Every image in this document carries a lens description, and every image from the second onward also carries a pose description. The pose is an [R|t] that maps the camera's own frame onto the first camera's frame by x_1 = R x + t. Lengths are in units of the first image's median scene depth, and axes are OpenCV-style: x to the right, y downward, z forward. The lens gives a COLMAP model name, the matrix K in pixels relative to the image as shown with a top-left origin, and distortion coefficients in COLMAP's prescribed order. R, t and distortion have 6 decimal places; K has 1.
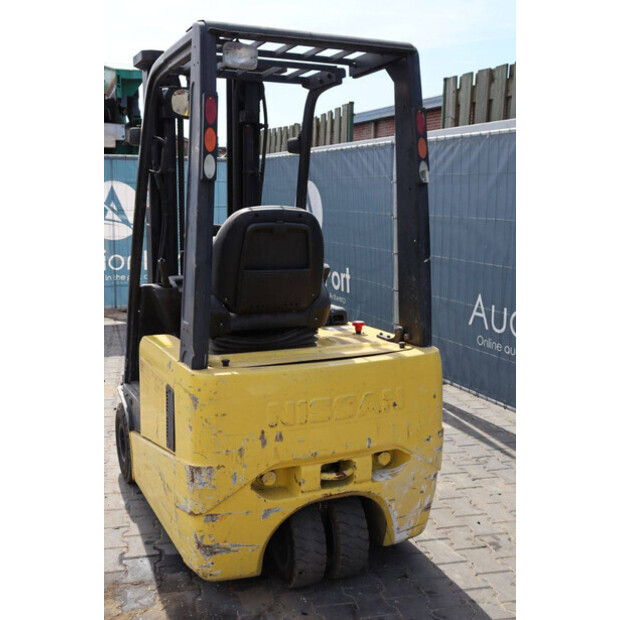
lens RADIAL K [[700.6, 0, 309.8], [0, 700.6, 312.5], [0, 0, 1]] dist [0.012535, 0.000000]
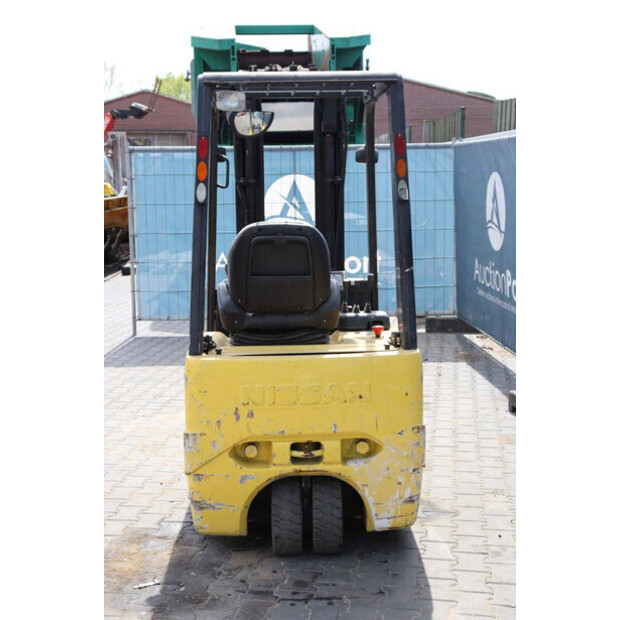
lens RADIAL K [[994.7, 0, 311.1], [0, 994.7, 308.9], [0, 0, 1]] dist [0.159719, 0.000000]
pose [[0.929418, 0.028164, -0.367951, 0.619187], [-0.037689, 0.999114, -0.018726, 0.022259], [0.367098, 0.031272, 0.929656, -0.513723]]
